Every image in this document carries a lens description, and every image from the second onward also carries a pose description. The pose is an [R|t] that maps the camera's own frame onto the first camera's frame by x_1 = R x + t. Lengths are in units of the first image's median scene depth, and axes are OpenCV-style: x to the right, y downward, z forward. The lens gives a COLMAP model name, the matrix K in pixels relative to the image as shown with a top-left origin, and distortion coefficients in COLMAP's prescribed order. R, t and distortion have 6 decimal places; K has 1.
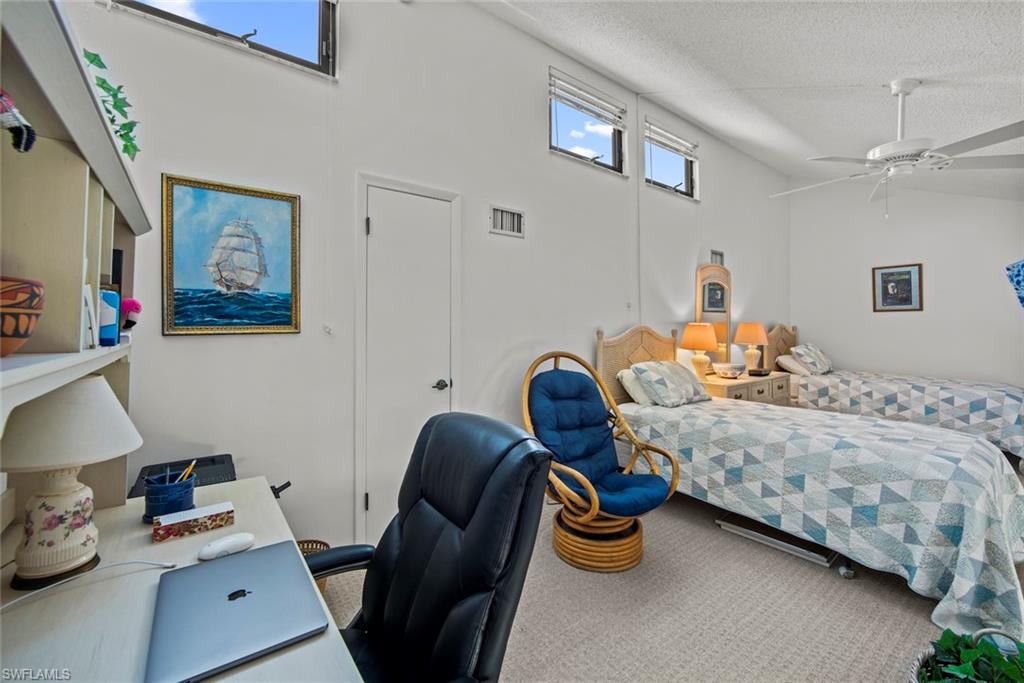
lens RADIAL K [[408.9, 0, 525.2], [0, 408.9, 319.7], [0, 0, 1]] dist [-0.009541, -0.000598]
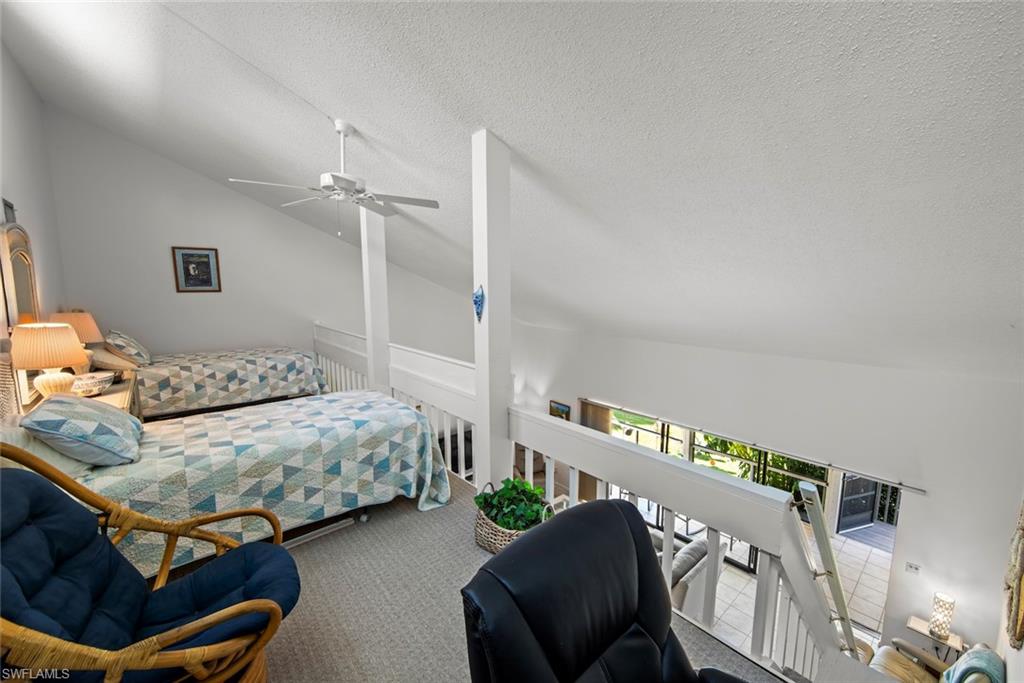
lens RADIAL K [[408.9, 0, 512.9], [0, 408.9, 338.6], [0, 0, 1]] dist [-0.009541, -0.000598]
pose [[-0.042006, -0.127097, 0.991000, -0.296018], [-0.013948, 0.991854, 0.126615, -0.076845], [-0.999020, -0.008504, -0.043437, 0.391448]]
